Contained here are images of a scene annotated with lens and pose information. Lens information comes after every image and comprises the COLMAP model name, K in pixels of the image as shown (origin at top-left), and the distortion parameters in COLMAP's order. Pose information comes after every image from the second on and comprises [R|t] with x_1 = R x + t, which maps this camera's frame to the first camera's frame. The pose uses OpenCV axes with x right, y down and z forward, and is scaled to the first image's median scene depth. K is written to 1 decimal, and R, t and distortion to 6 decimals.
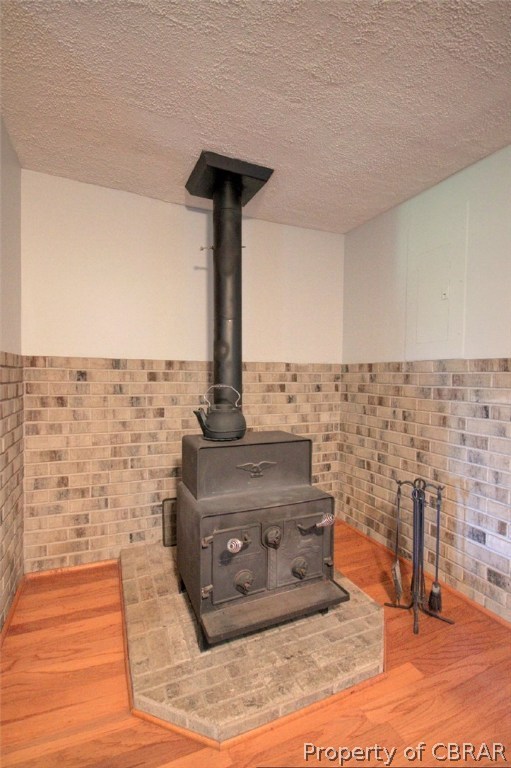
lens RADIAL K [[353.2, 0, 254.2], [0, 353.2, 386.7], [0, 0, 1]] dist [-0.002697, -0.000107]
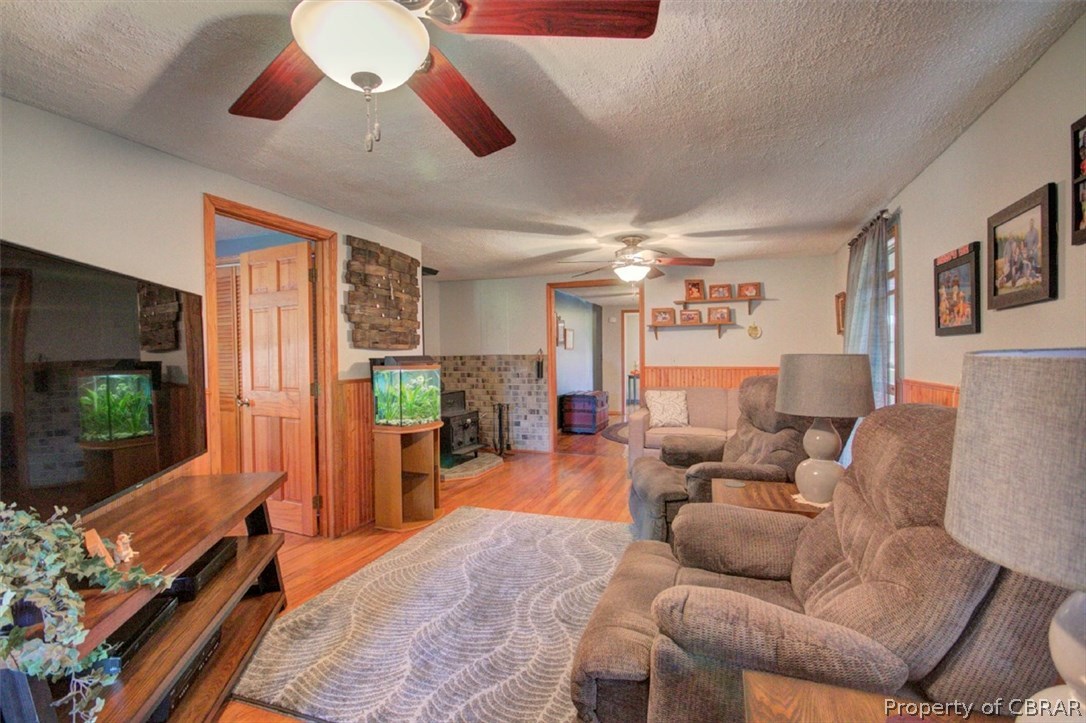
lens RADIAL K [[499.4, 0, 543.9], [0, 499.4, 359.9], [0, 0, 1]] dist [-0.002697, -0.000107]
pose [[0.696644, -0.020602, 0.717121, -1.515594], [0.042070, 0.999041, -0.012168, 0.009252], [-0.716182, 0.038646, 0.696843, -1.398200]]
